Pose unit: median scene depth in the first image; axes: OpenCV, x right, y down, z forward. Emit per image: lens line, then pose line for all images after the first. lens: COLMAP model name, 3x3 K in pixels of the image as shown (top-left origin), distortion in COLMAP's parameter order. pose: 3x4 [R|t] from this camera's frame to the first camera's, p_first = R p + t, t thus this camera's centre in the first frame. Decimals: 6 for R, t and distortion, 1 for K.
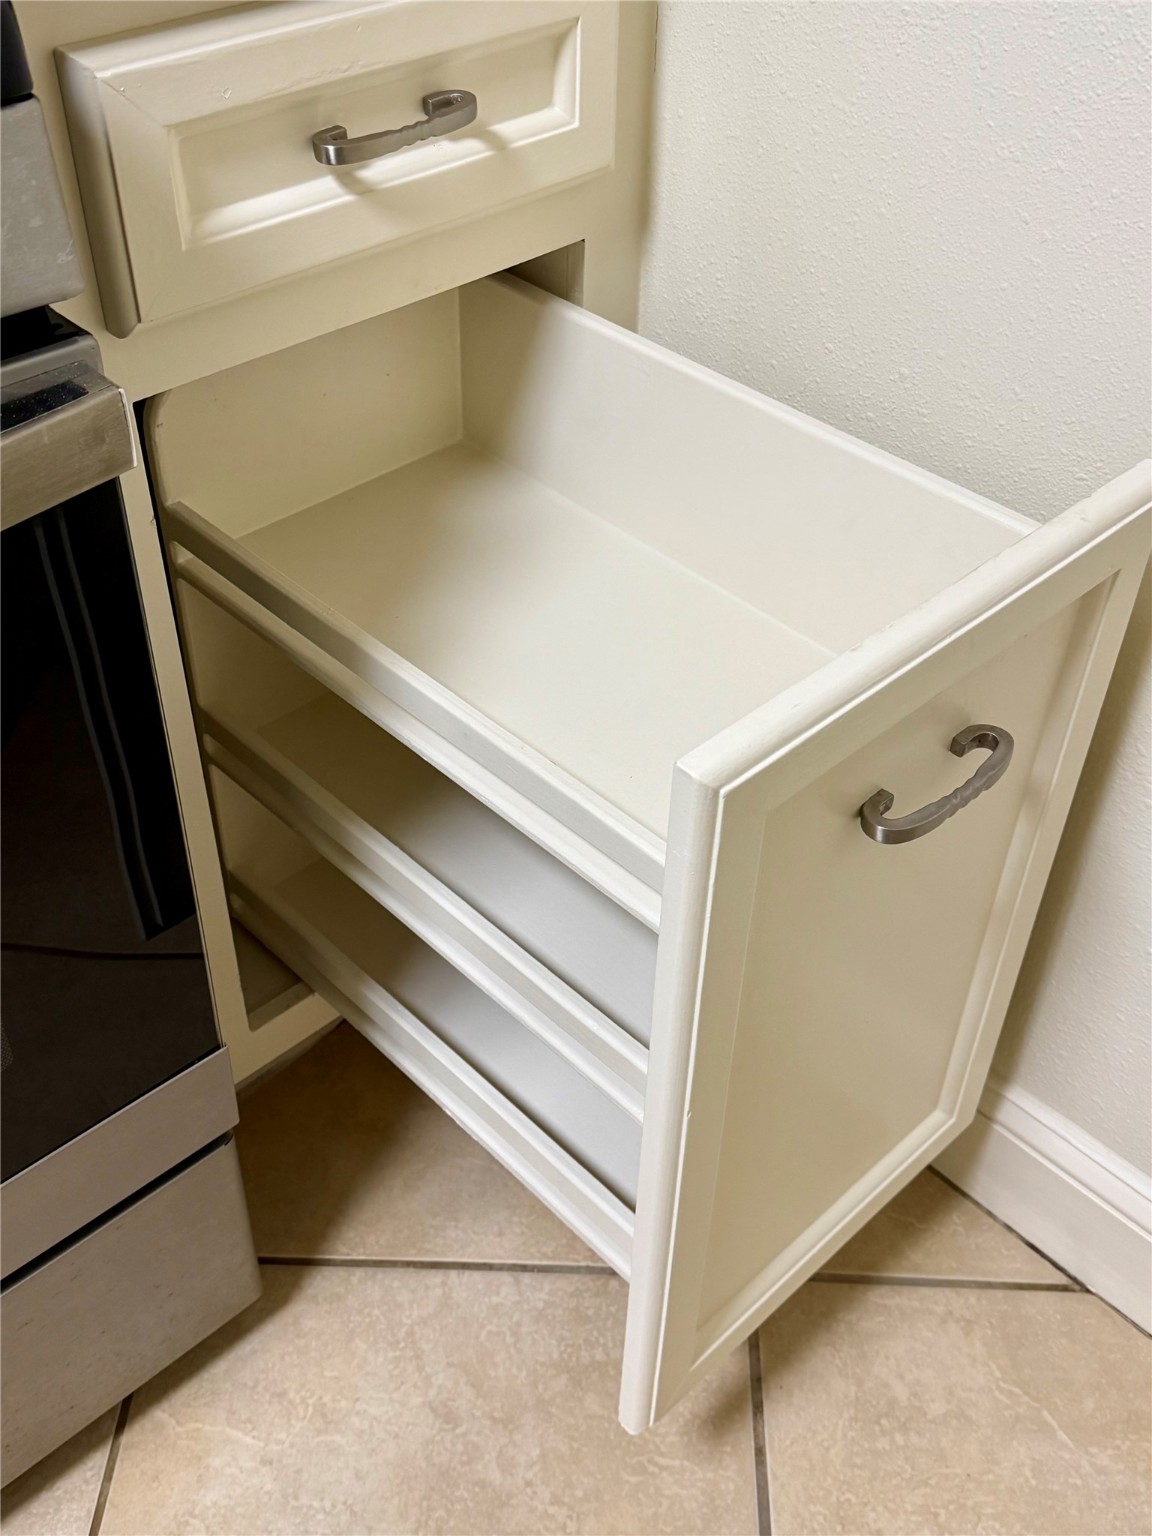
lens RADIAL K [[1594.3, 0, 577.5], [0, 1594.3, 773.2], [0, 0, 1]] dist [0.016114, 0.000000]
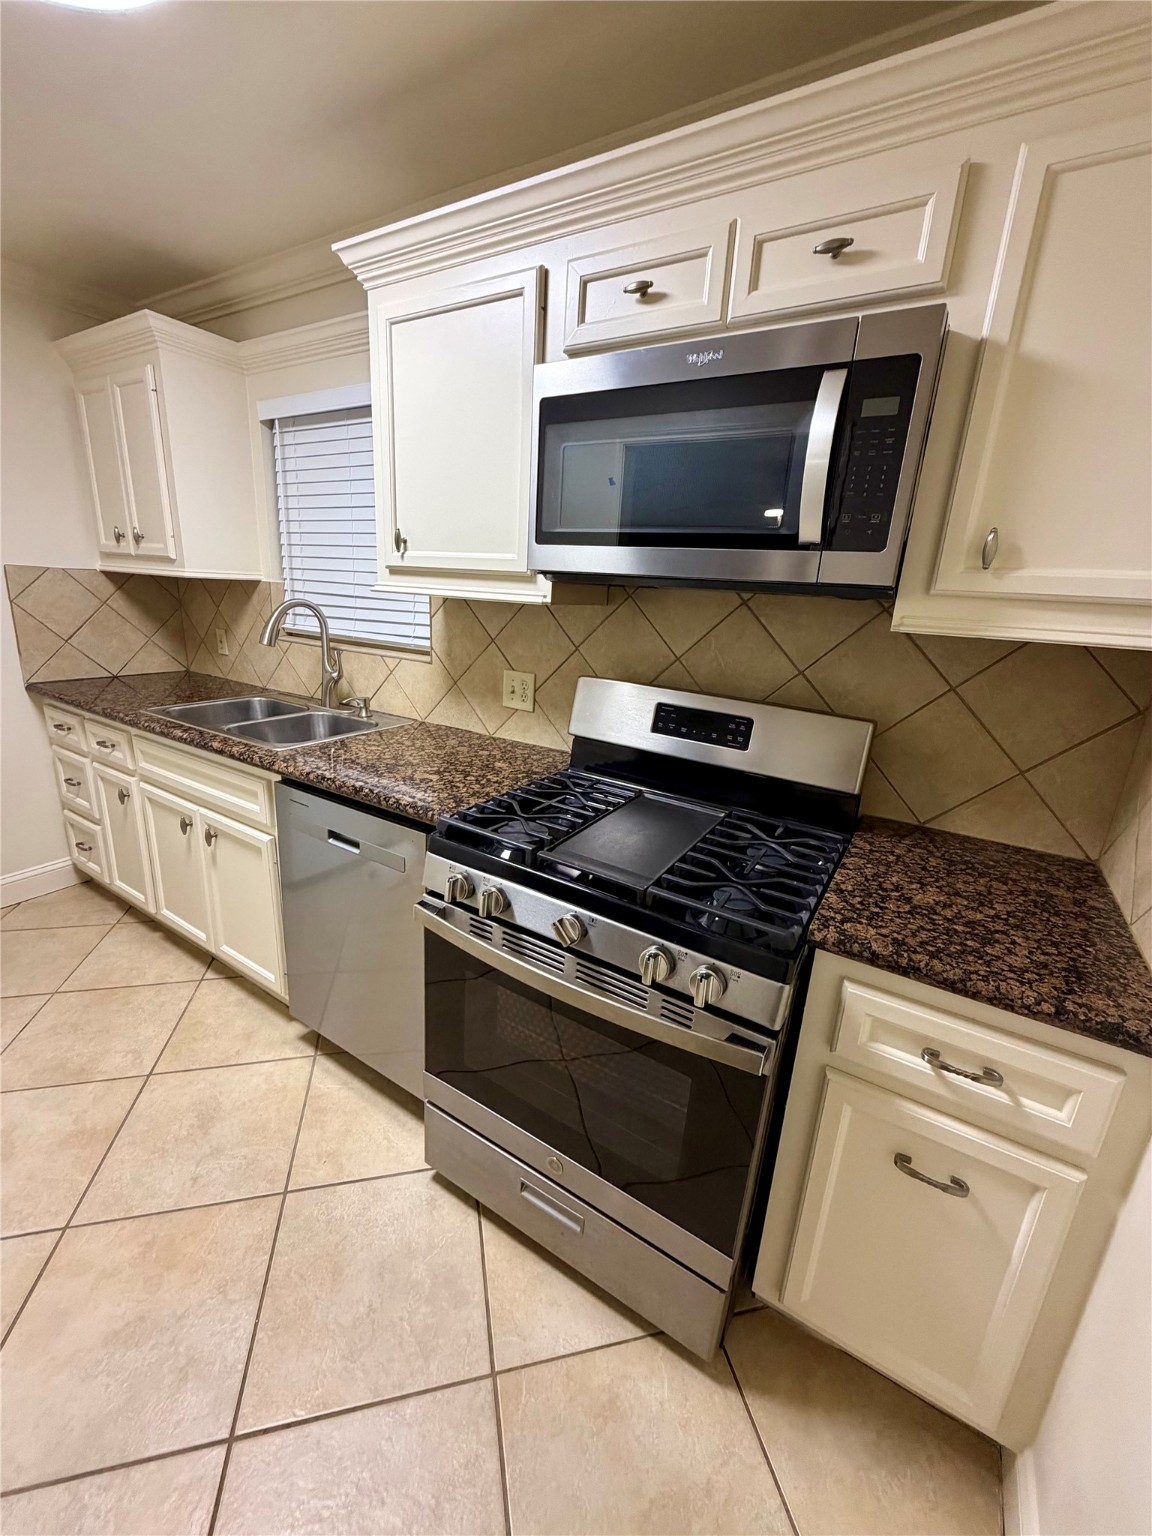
lens RADIAL K [[609.6, 0, 577.6], [0, 609.6, 764.5], [0, 0, 1]] dist [0.000950, 0.000025]
pose [[0.252905, 0.263297, -0.930975, 0.511327], [-0.674048, 0.738241, 0.025679, -0.337609], [0.694045, 0.621028, 0.364180, -0.149916]]
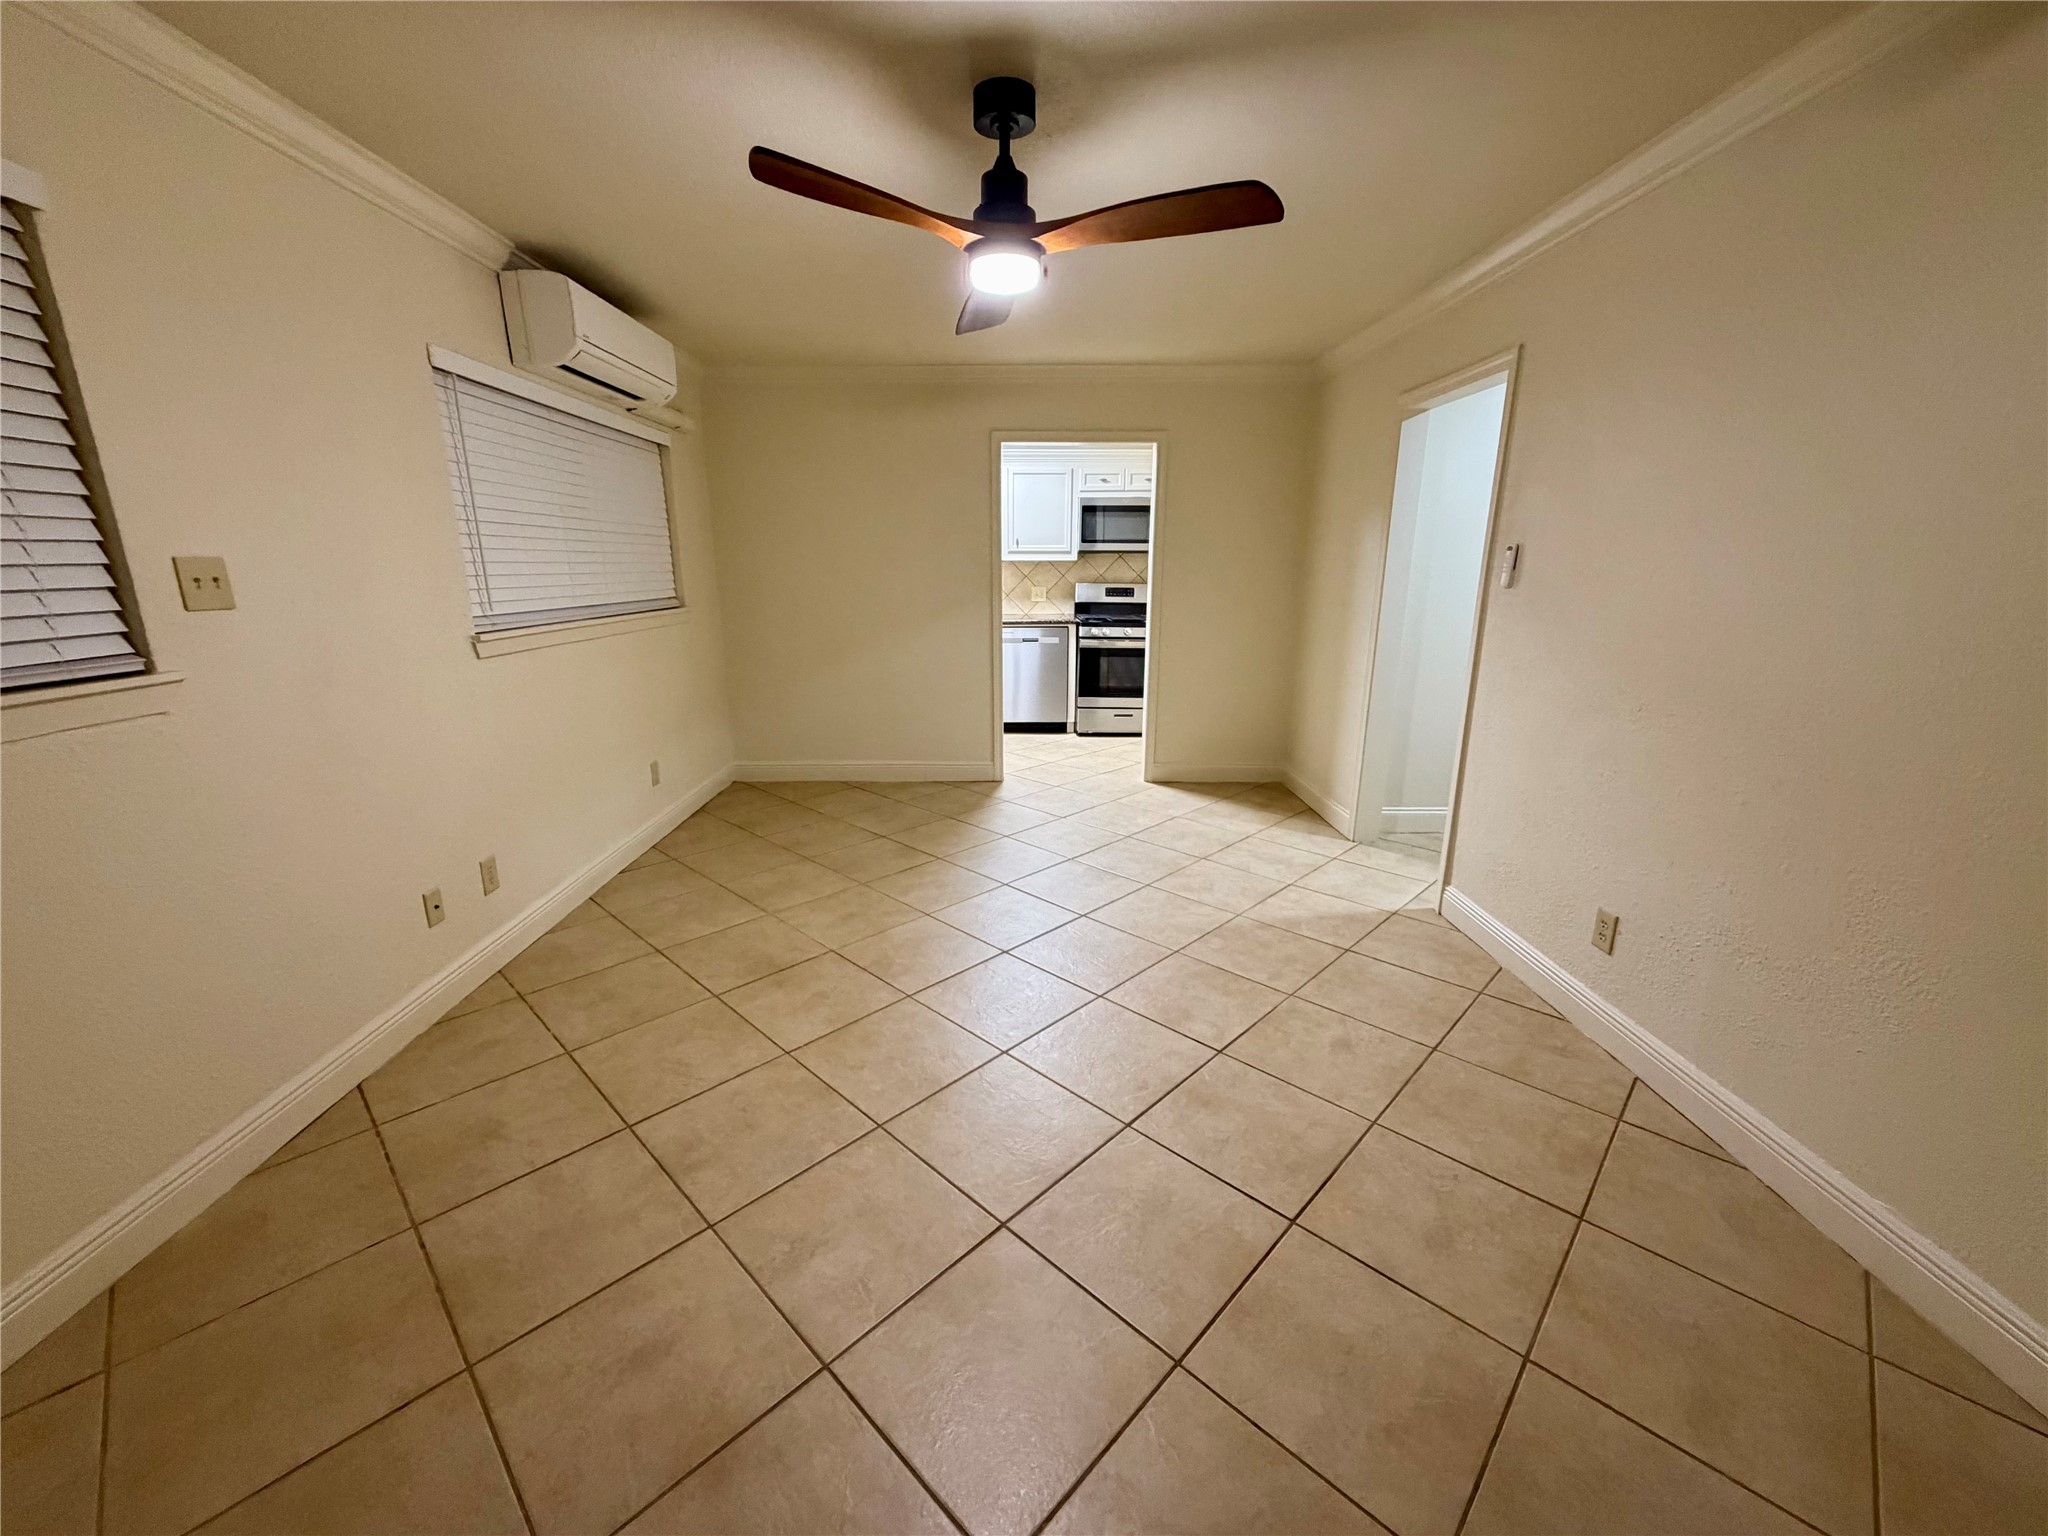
lens RADIAL K [[812.8, 0, 1014.9], [0, 812.8, 770.9], [0, 0, 1]] dist [0.000950, 0.000025]
pose [[0.723788, 0.154224, -0.672567, 3.522983], [-0.440772, 0.853263, -0.278681, 3.189363], [0.530897, 0.498154, 0.685559, -4.069209]]
